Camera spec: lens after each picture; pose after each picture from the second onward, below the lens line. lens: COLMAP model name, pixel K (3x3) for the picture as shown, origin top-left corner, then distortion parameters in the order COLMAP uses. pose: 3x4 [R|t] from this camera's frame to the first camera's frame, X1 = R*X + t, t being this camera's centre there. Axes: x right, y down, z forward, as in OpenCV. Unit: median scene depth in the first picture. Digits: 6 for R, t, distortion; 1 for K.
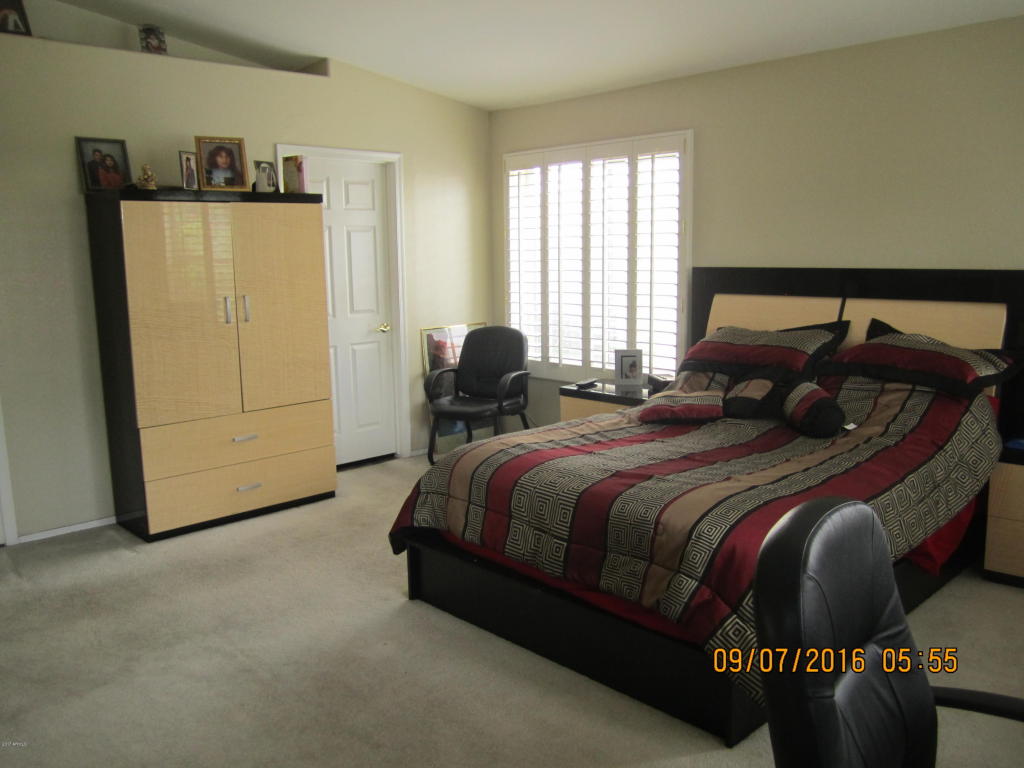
lens RADIAL K [[886.1, 0, 512.0], [0, 886.1, 384.0], [0, 0, 1]] dist [-0.011346, 0.009410]
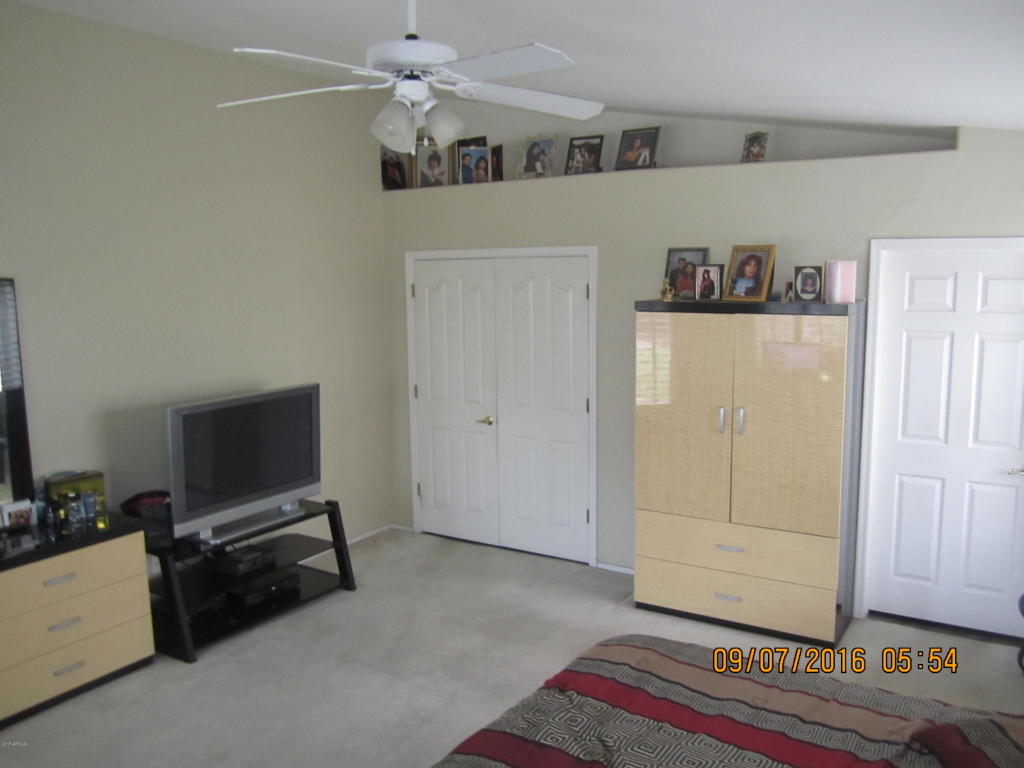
lens RADIAL K [[886.1, 0, 512.0], [0, 886.1, 384.0], [0, 0, 1]] dist [-0.011346, 0.009410]
pose [[0.244123, 0.154404, -0.957373, 0.574264], [-0.145439, 0.981906, 0.121275, -0.208867], [0.958776, 0.109633, 0.262162, 0.501878]]
